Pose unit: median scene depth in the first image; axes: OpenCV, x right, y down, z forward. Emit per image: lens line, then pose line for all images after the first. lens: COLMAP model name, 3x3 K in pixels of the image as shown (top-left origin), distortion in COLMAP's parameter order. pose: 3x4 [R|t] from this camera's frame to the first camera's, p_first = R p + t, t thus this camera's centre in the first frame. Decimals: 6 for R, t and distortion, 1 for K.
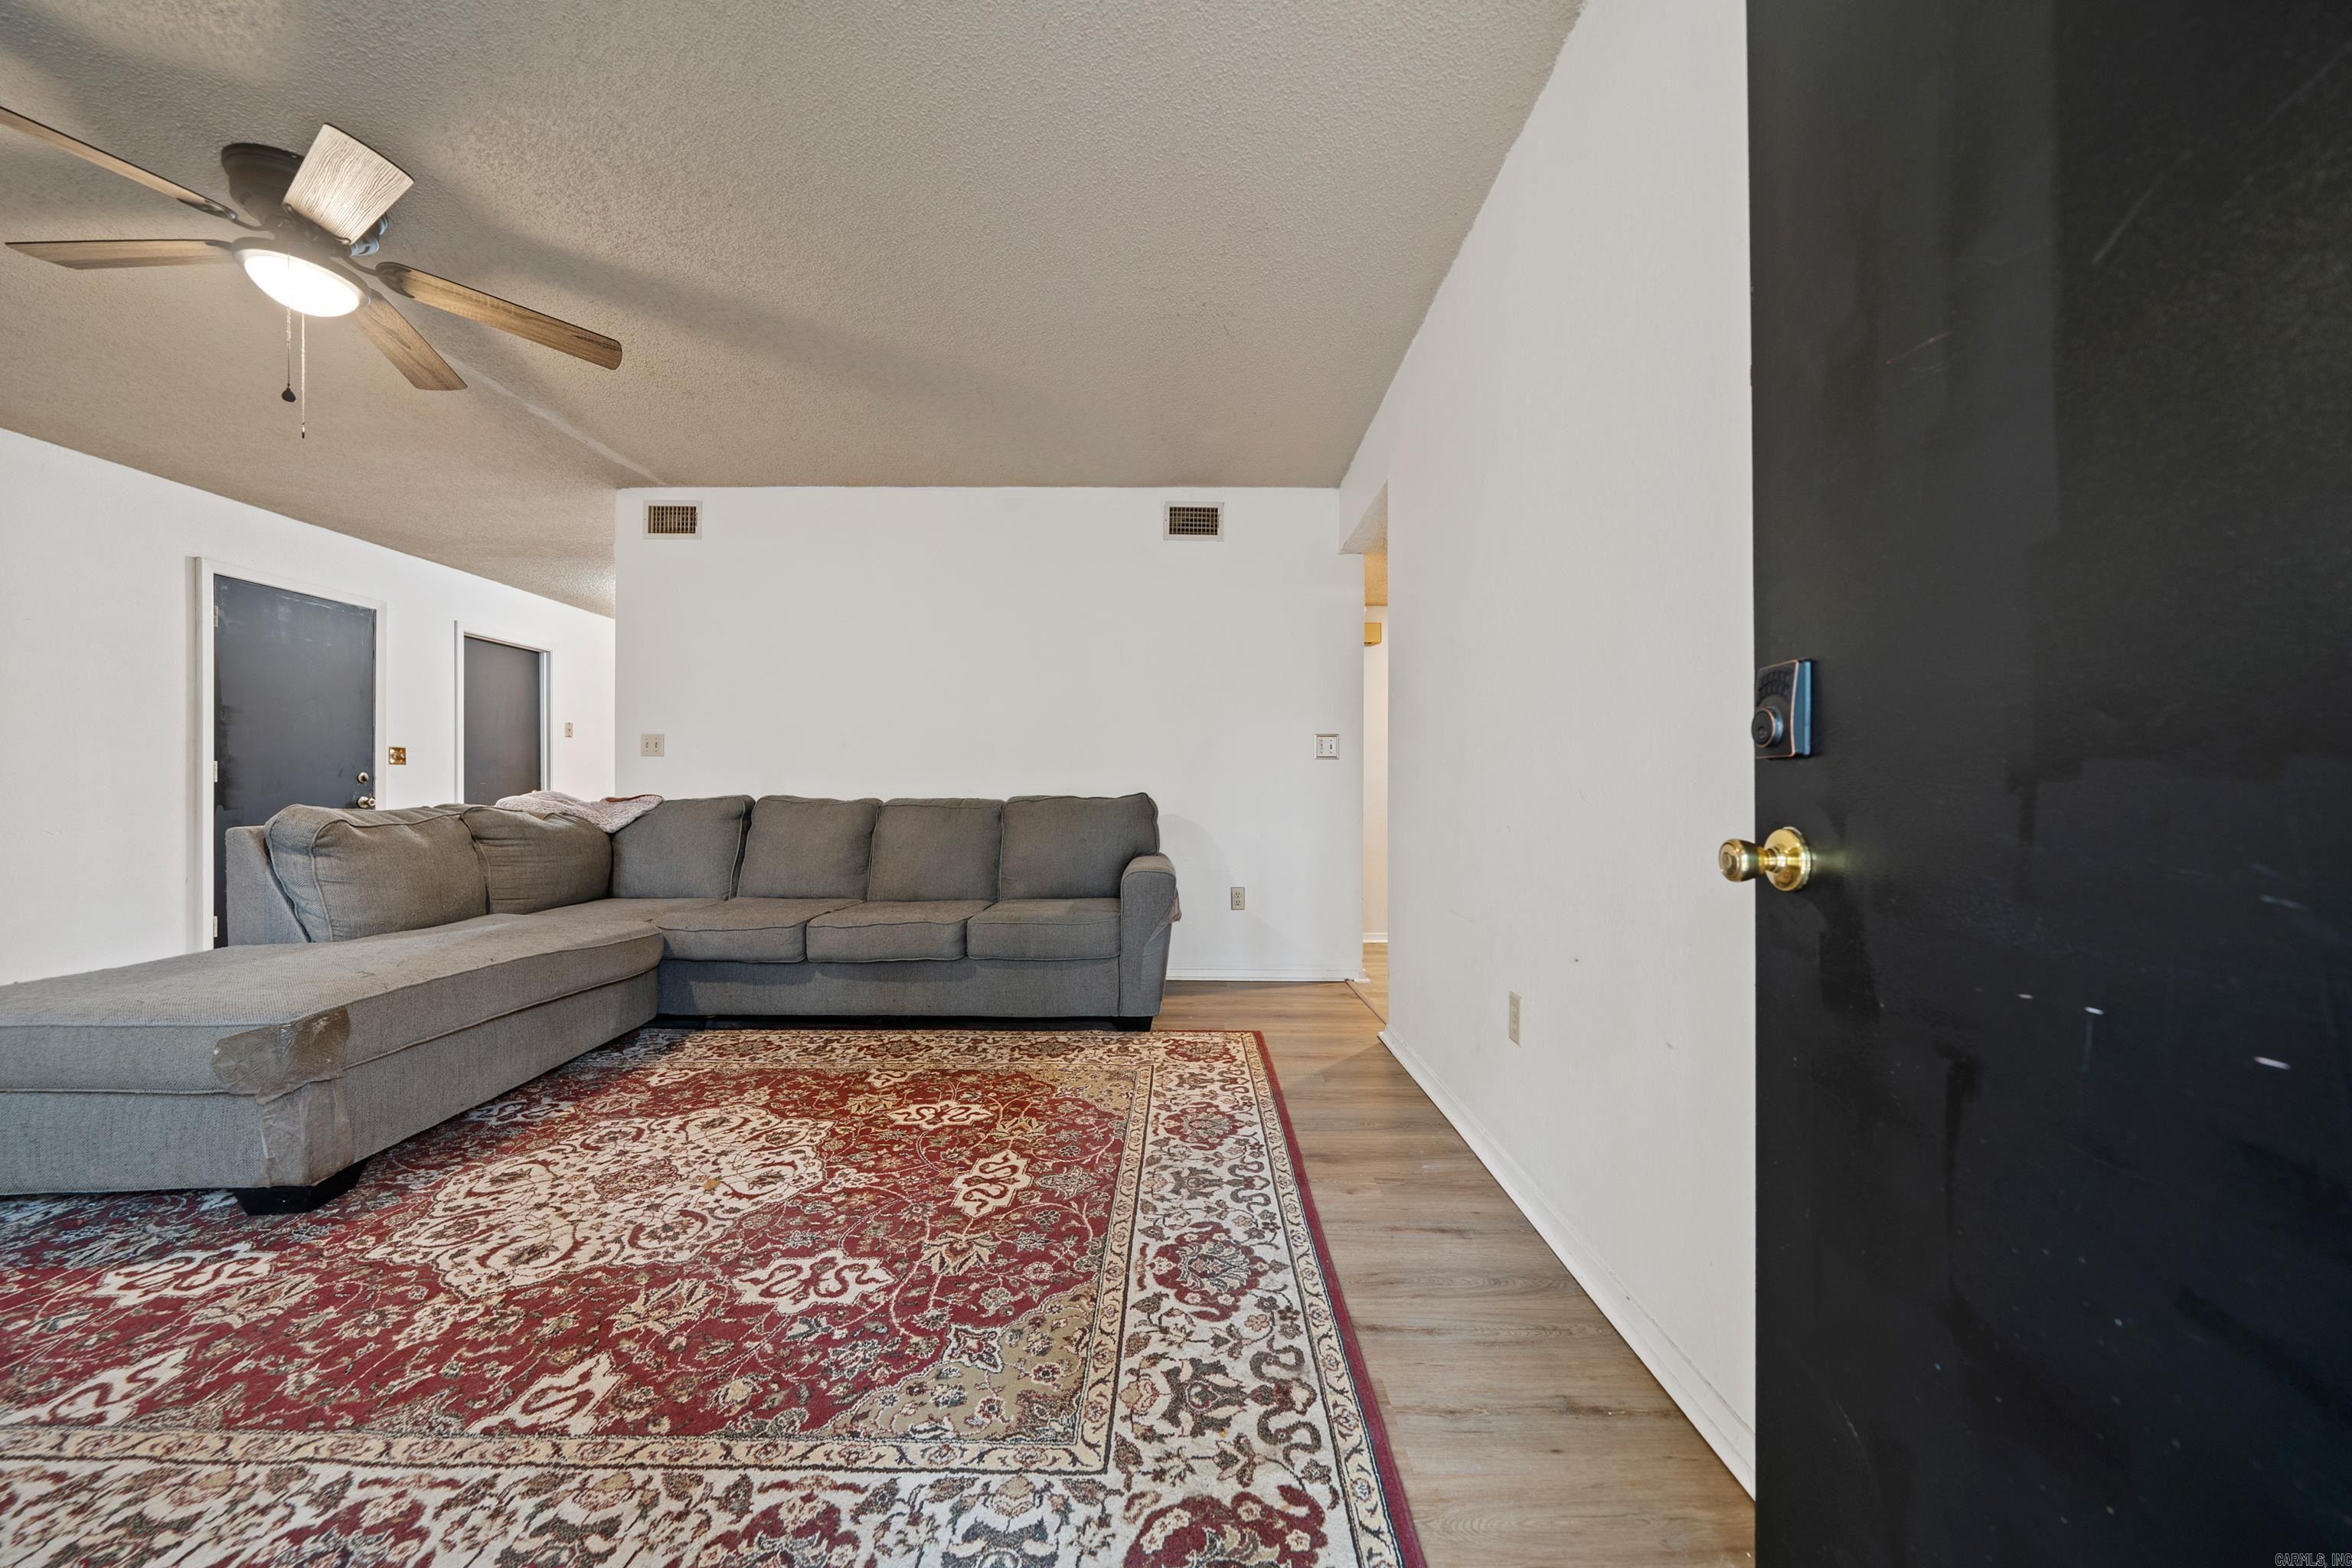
lens RADIAL K [[803.5, 0, 1181.8], [0, 803.5, 789.2], [0, 0, 1]] dist [-0.005102, 0.000184]
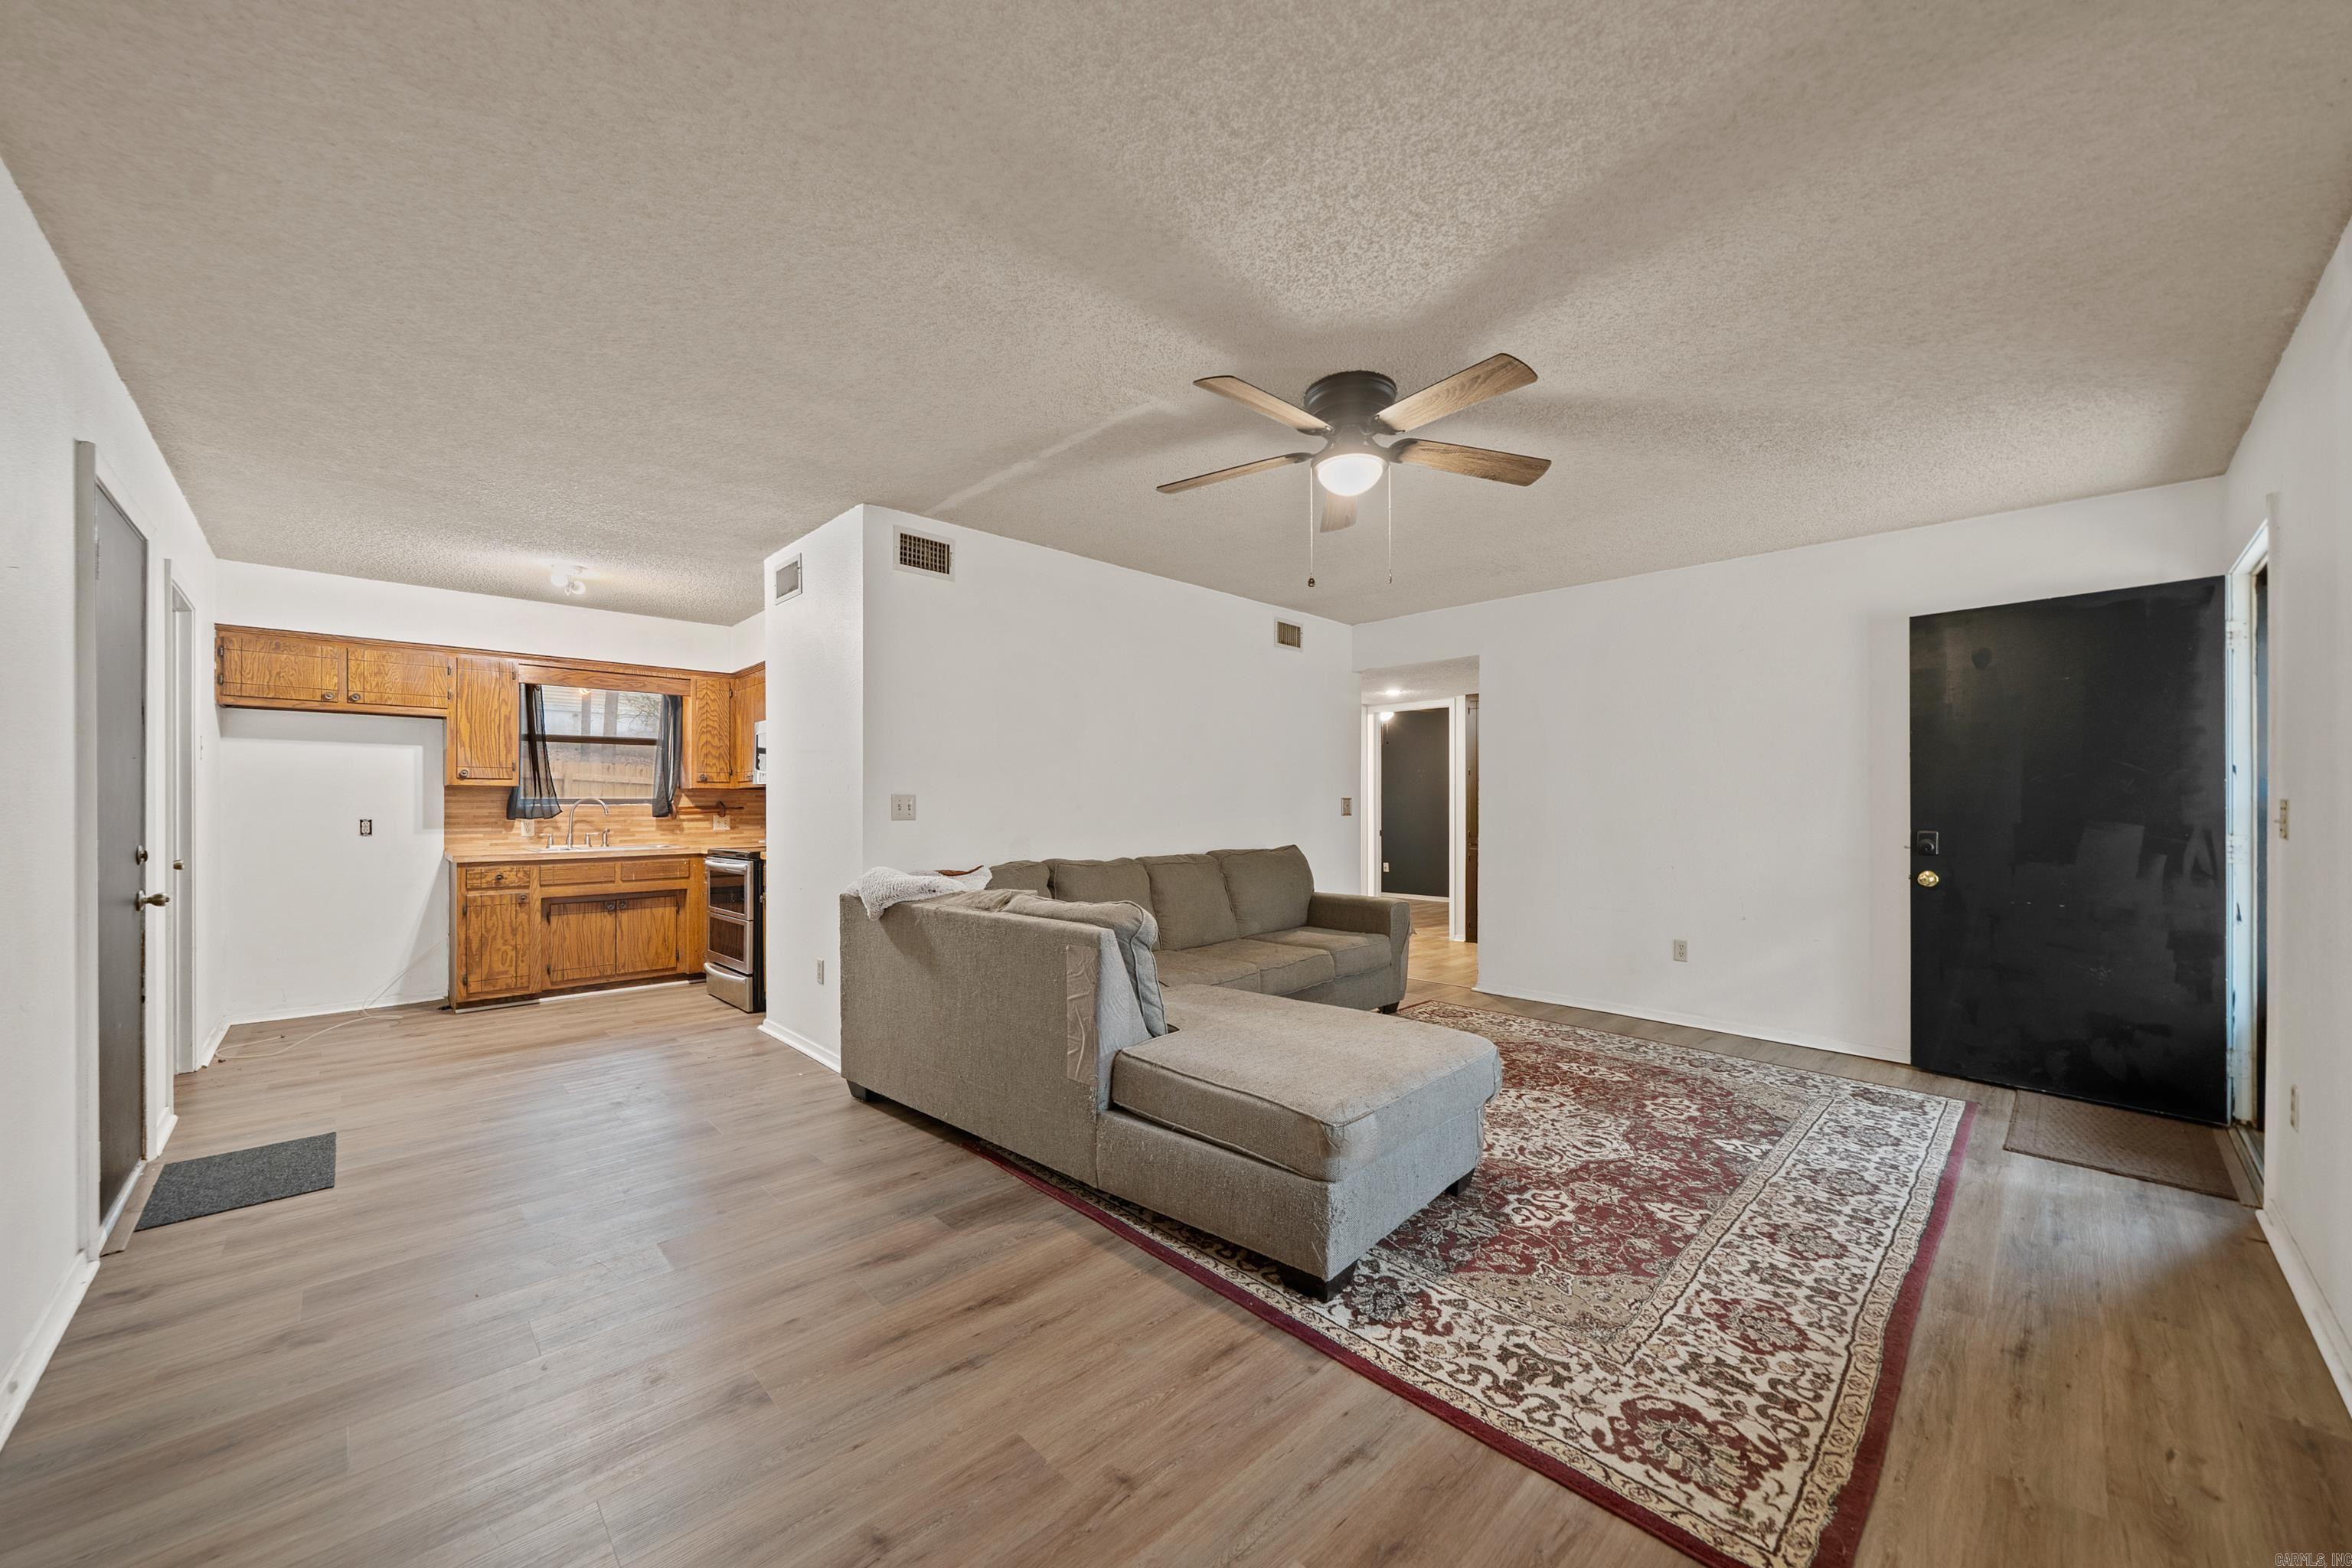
lens RADIAL K [[874.7, 0, 1170.8], [0, 874.7, 800.1], [0, 0, 1]] dist [-0.002828, -0.000012]
pose [[0.712695, 0.002085, 0.701471, -2.422380], [-0.005564, 0.999981, 0.002681, -0.145463], [-0.701452, -0.005814, 0.712693, 0.251902]]
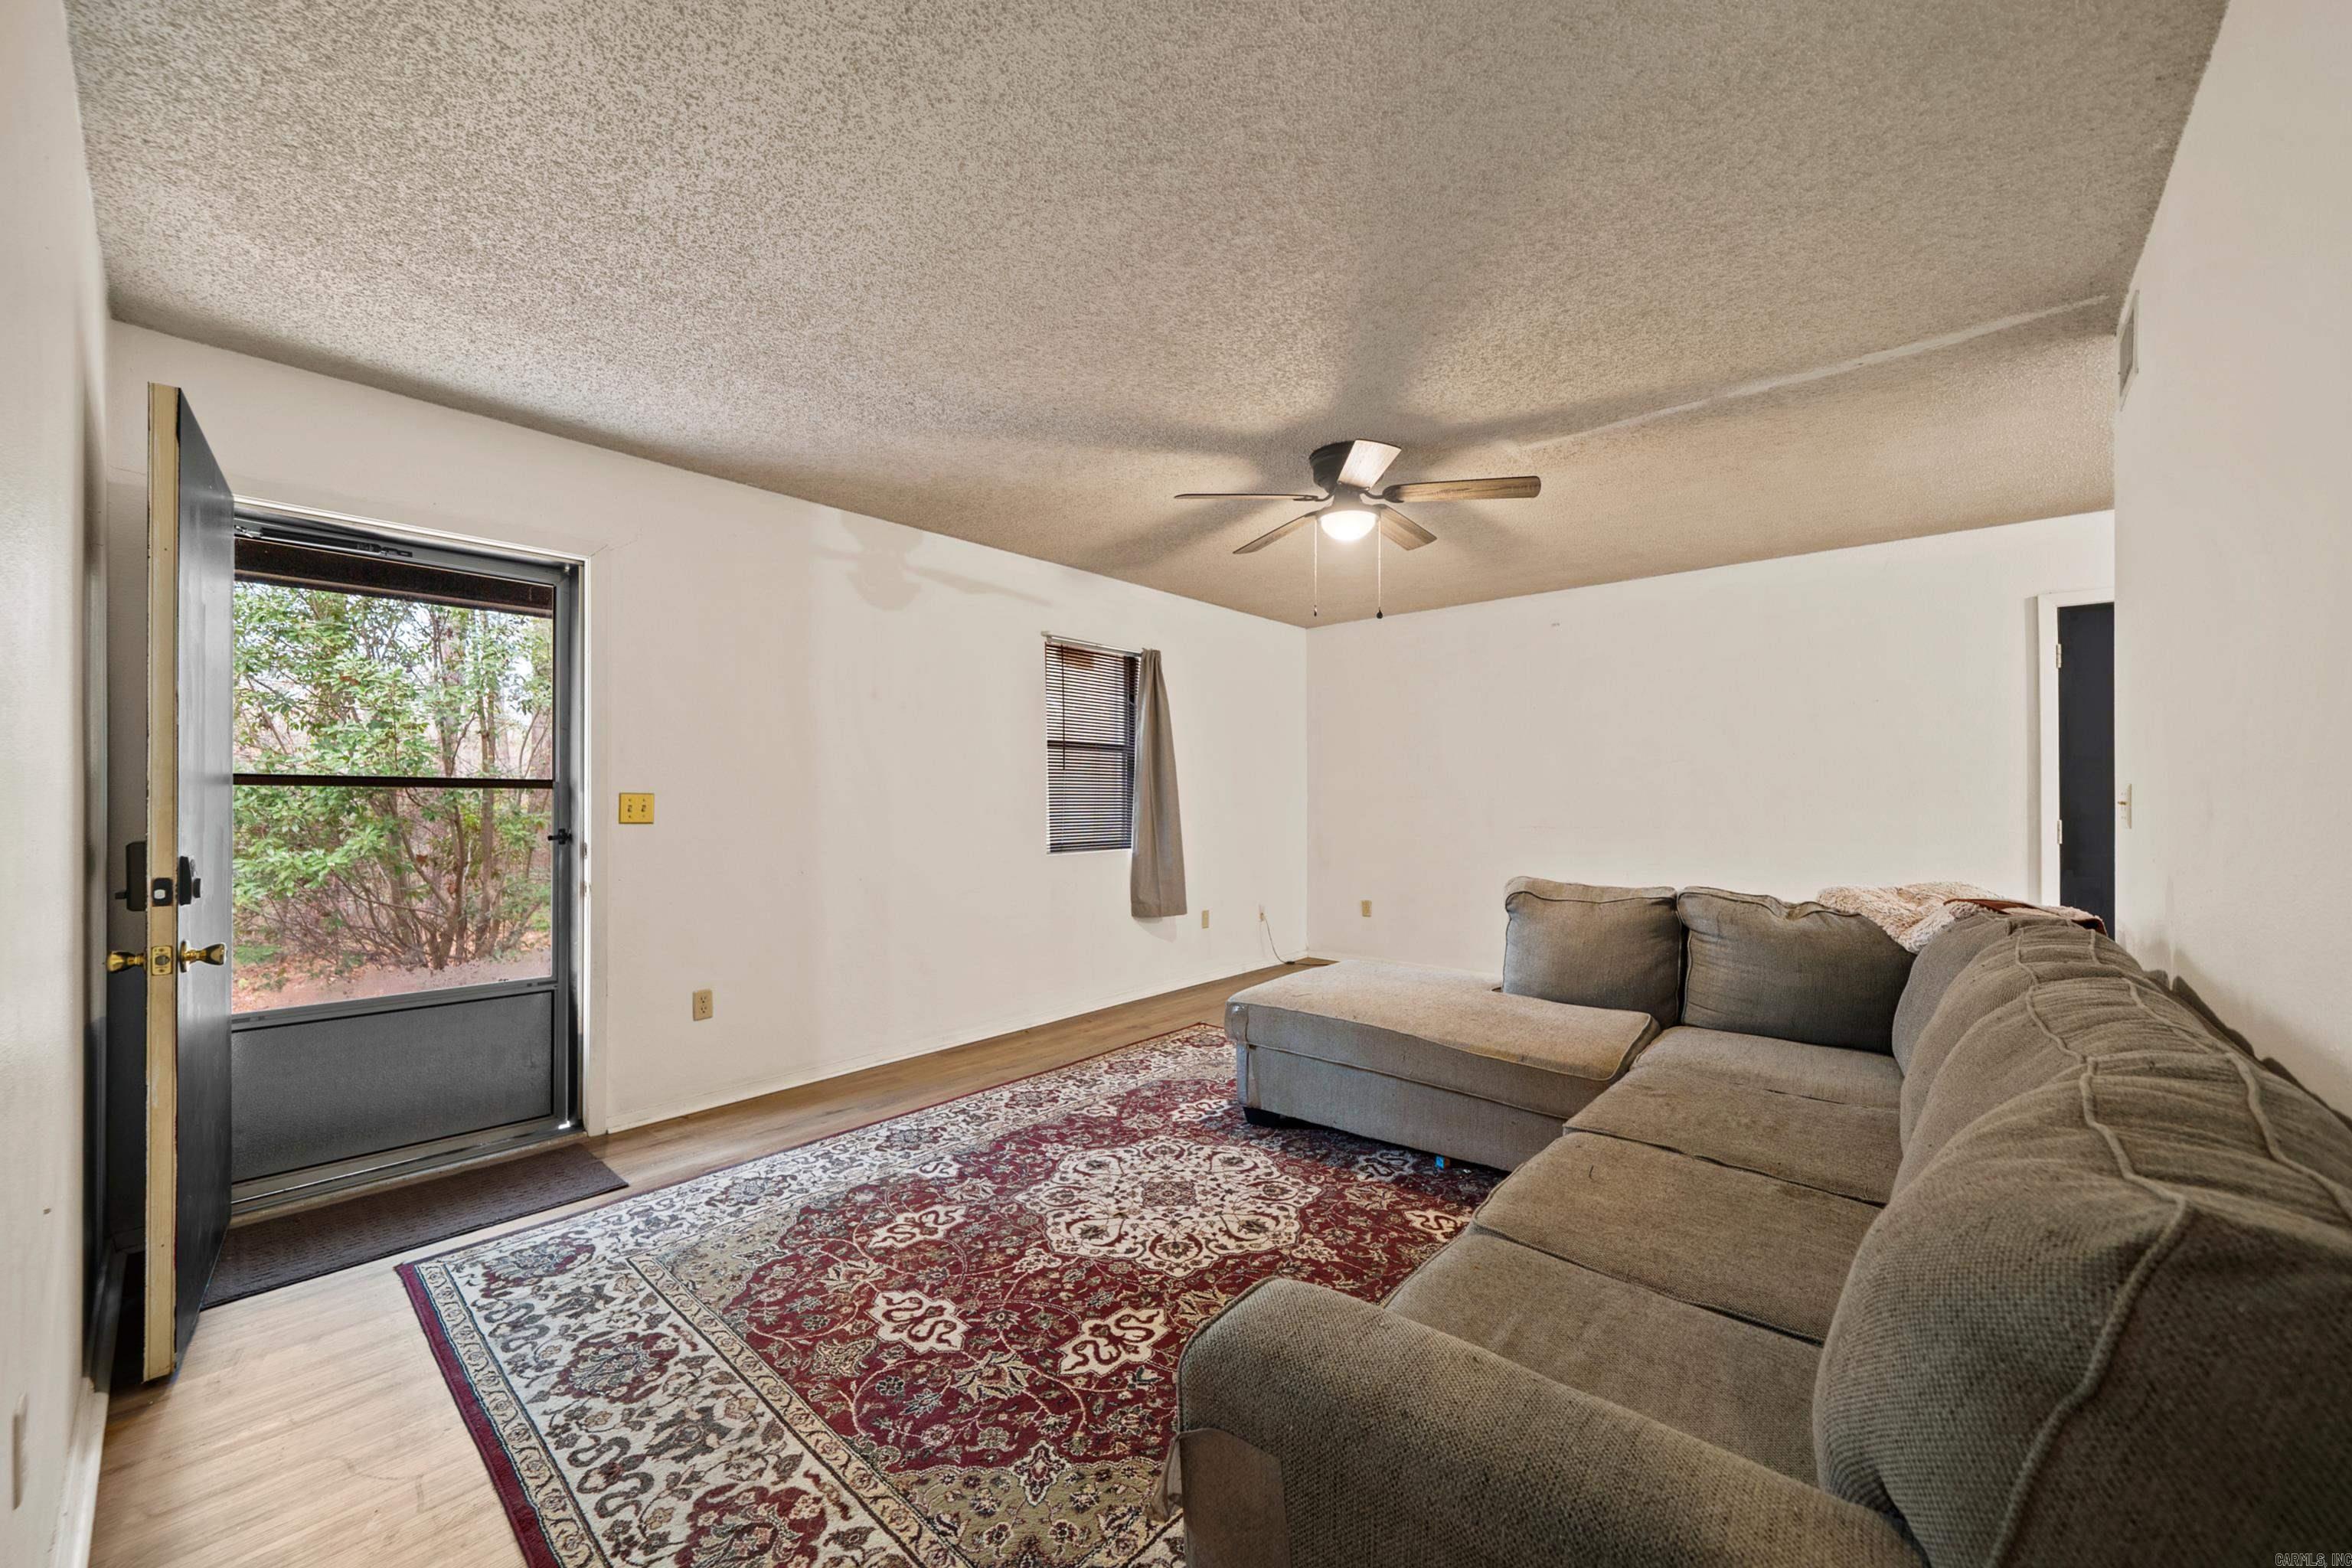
lens RADIAL K [[874.7, 0, 1170.8], [0, 874.7, 800.1], [0, 0, 1]] dist [-0.002828, -0.000012]
pose [[-0.662681, 0.001766, -0.748900, 0.351043], [0.003582, 0.999993, -0.000812, -0.131648], [0.748893, -0.003221, -0.662683, 1.967991]]
